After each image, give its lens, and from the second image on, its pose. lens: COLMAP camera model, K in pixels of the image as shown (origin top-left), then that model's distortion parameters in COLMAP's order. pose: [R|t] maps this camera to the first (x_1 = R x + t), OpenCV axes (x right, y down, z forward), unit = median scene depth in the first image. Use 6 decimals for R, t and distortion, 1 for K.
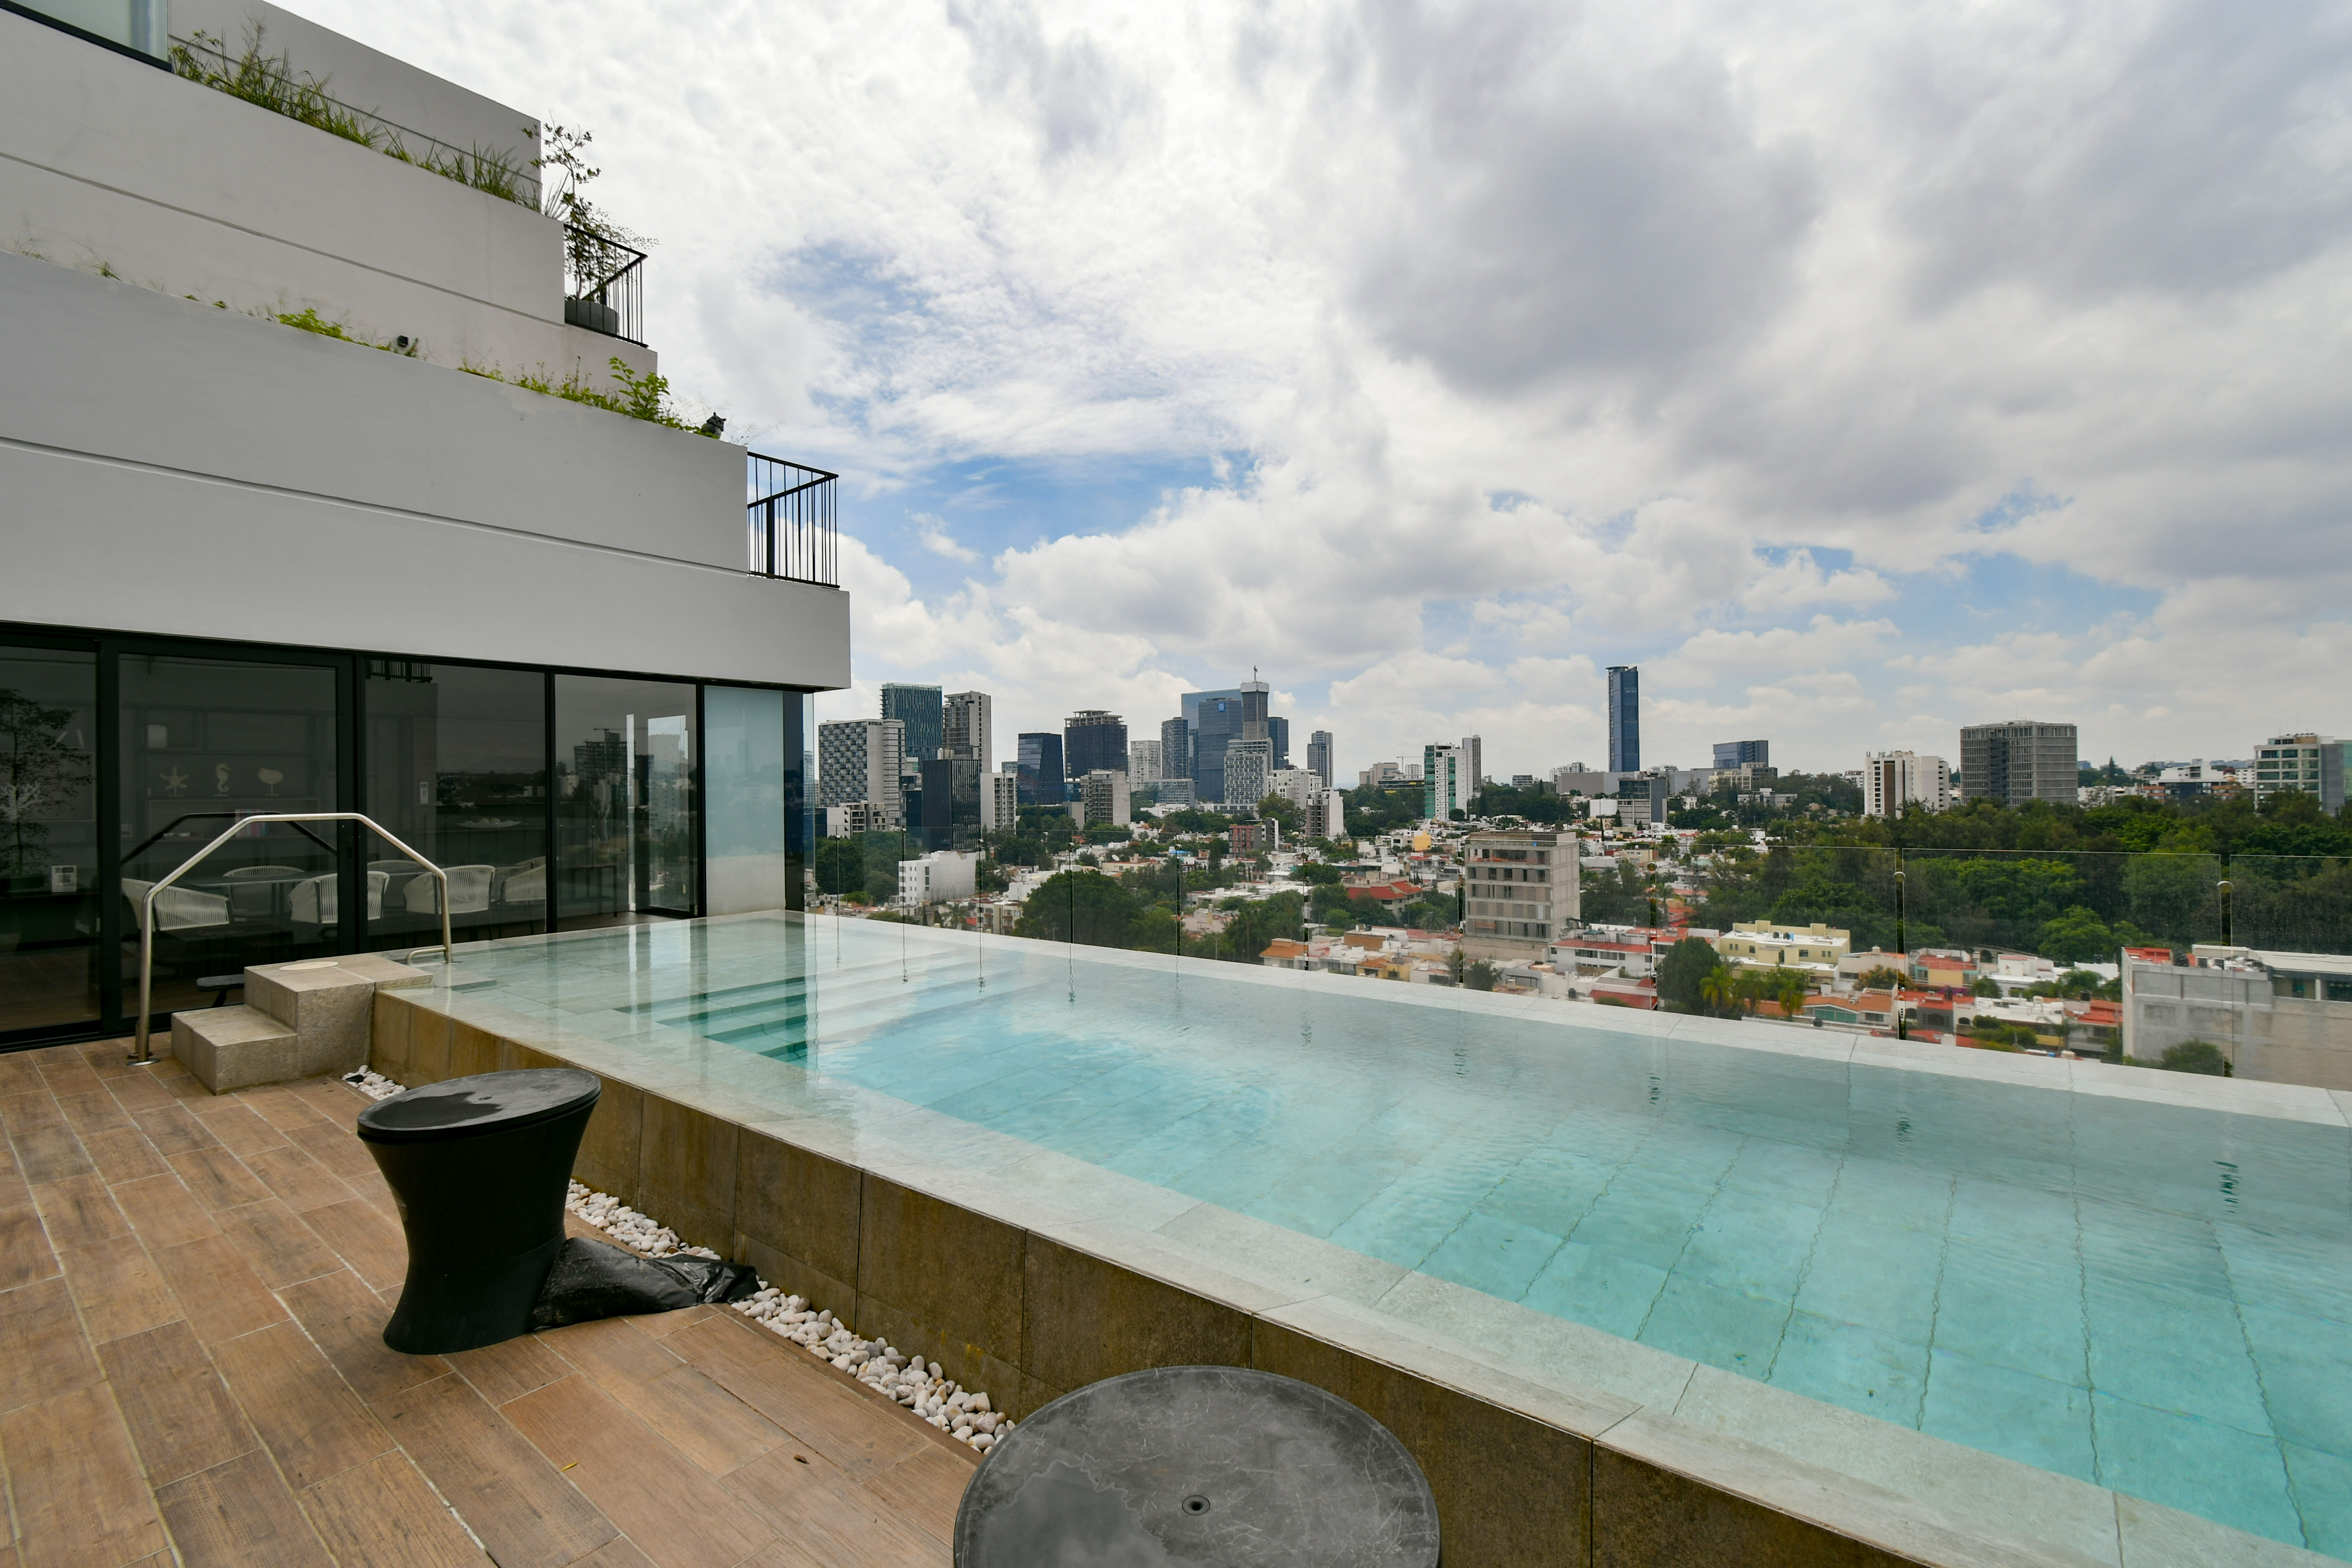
lens RADIAL K [[1038.6, 0, 1176.0], [0, 1038.6, 784.0], [0, 0, 1]] dist [0.006204, 0.000080]
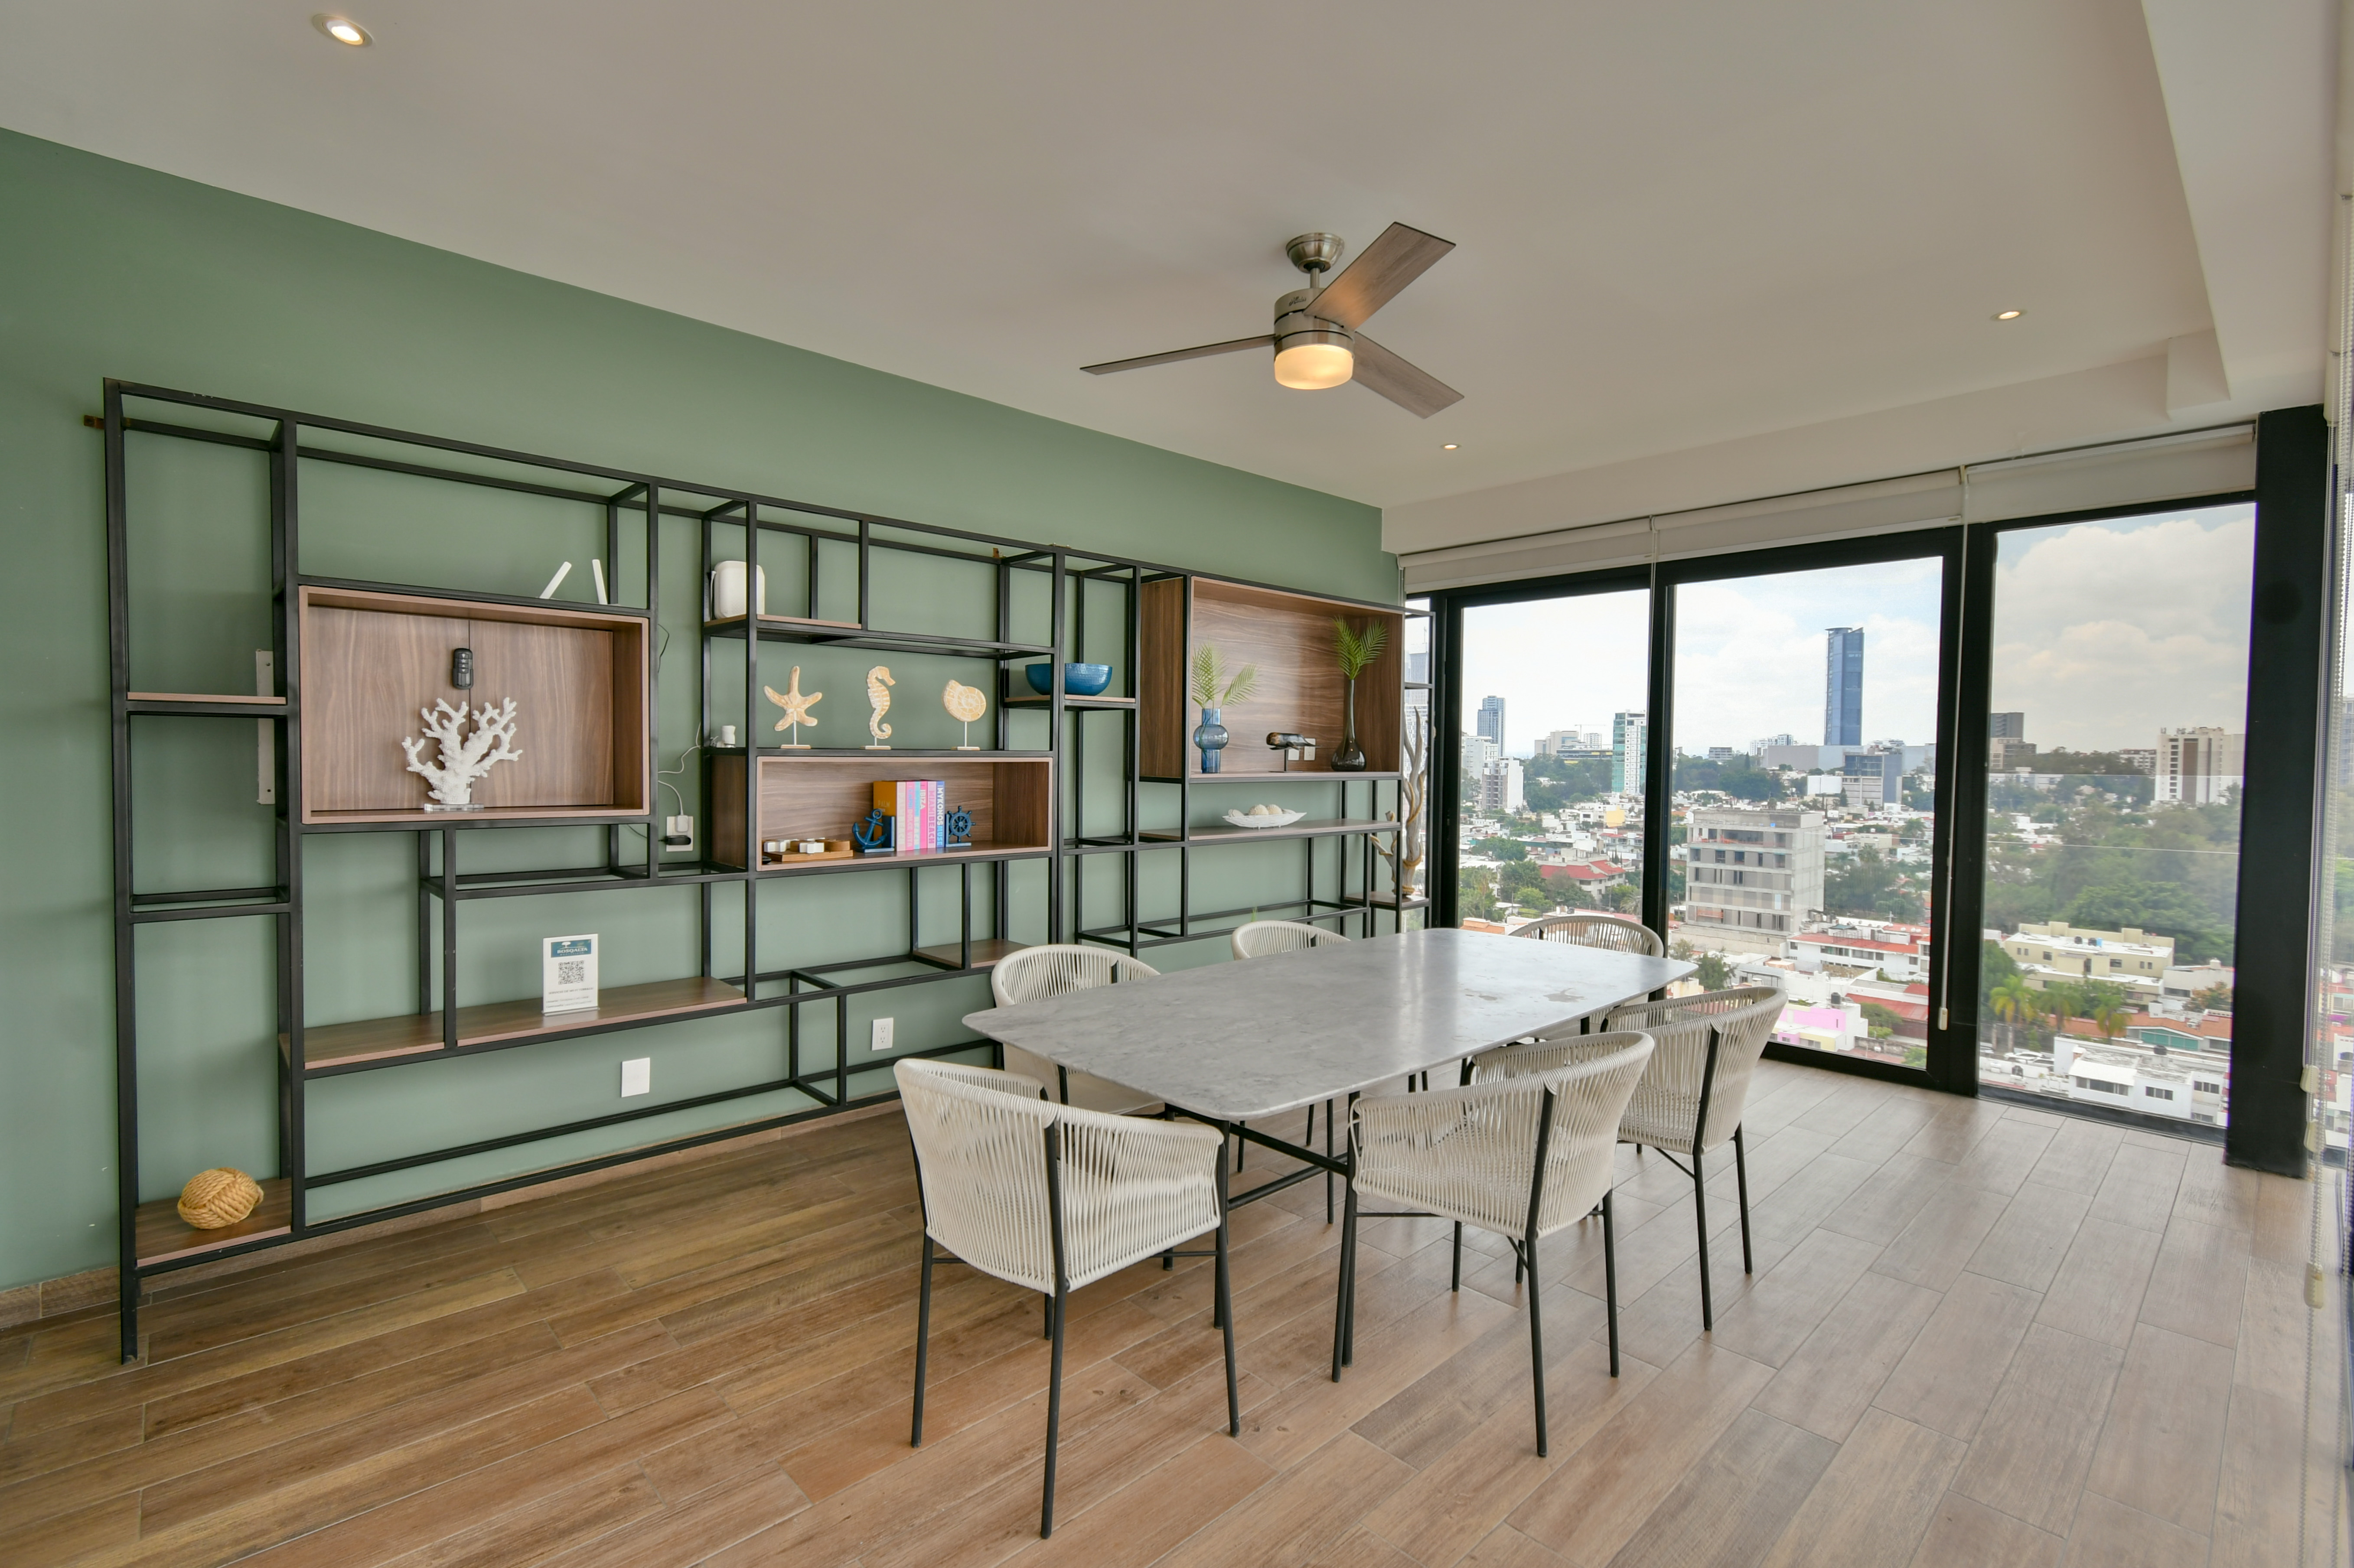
lens RADIAL K [[1066.8, 0, 1177.0], [0, 1066.8, 784.0], [0, 0, 1]] dist [0.012882, -0.005339]
pose [[0.989693, 0.024695, -0.141060, -0.042334], [-0.019847, 0.999167, 0.035669, 0.000478], [0.141824, -0.032502, 0.989358, 0.034931]]
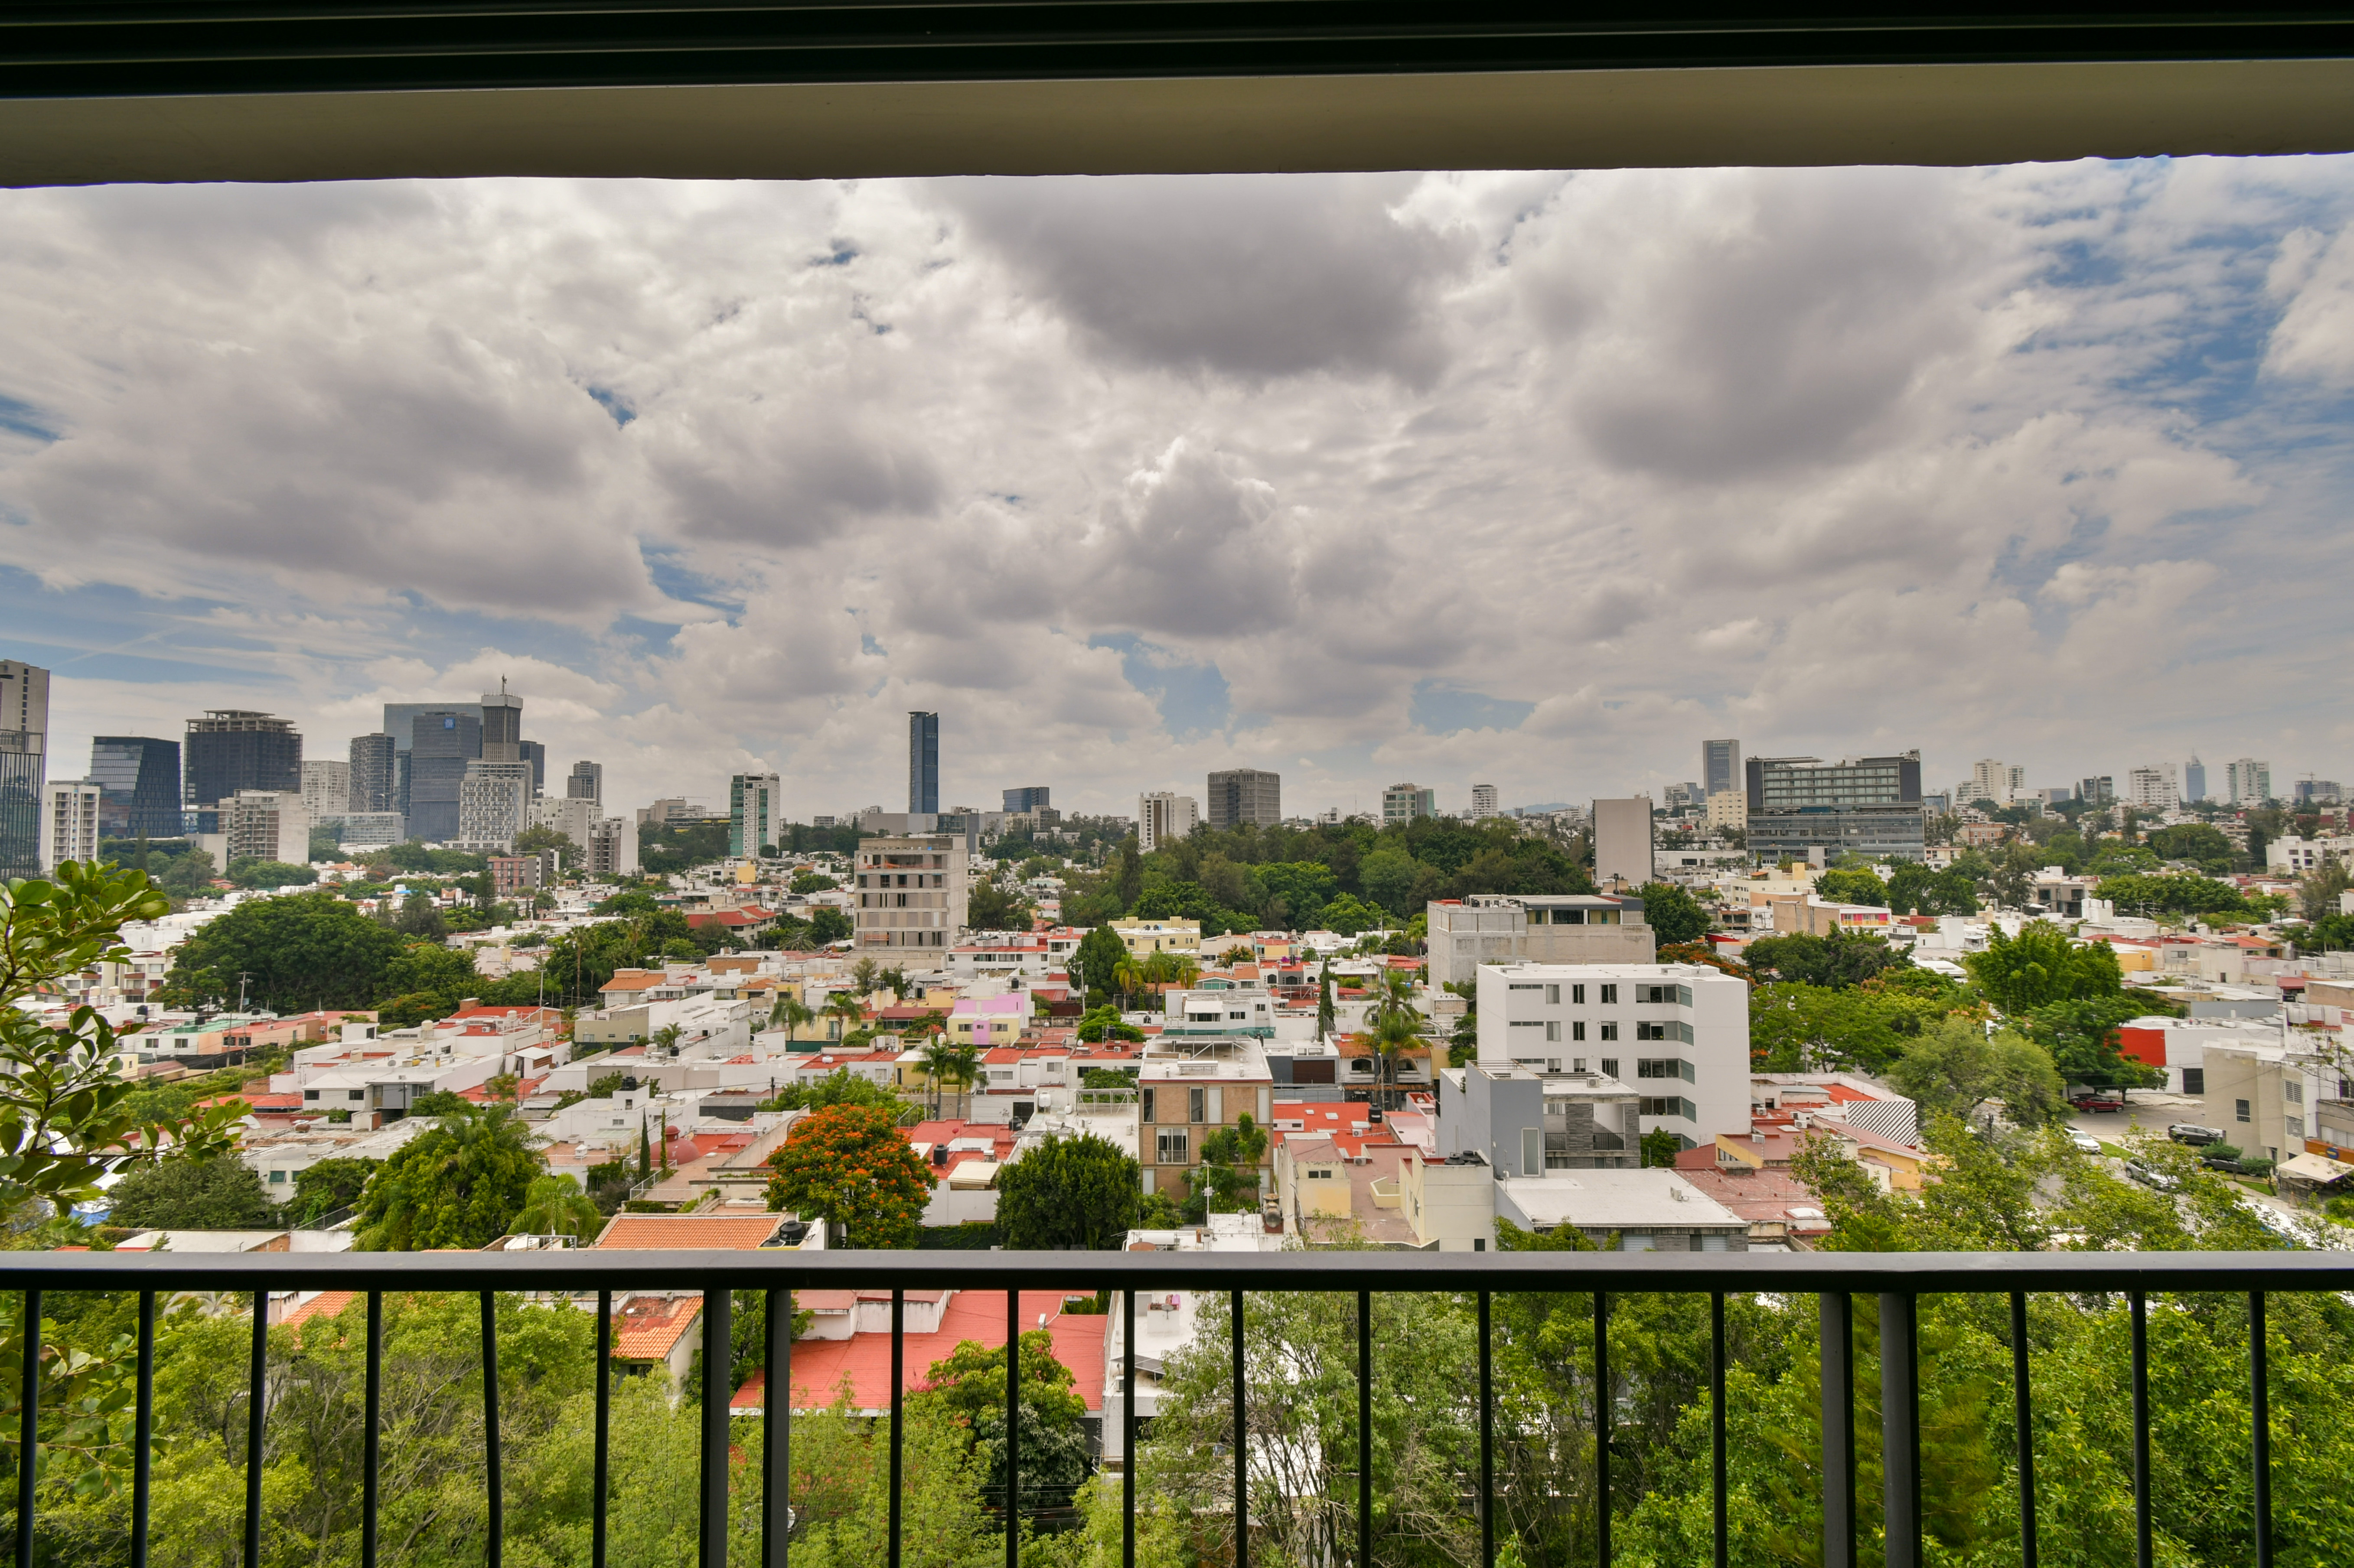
lens RADIAL K [[1066.8, 0, 1177.0], [0, 1066.8, 784.0], [0, 0, 1]] dist [0.012882, -0.005339]
pose [[0.792572, 0.036665, 0.608675, -0.102257], [-0.008546, 0.998761, -0.049034, 0.062889], [-0.609718, 0.033661, 0.791903, 0.119469]]
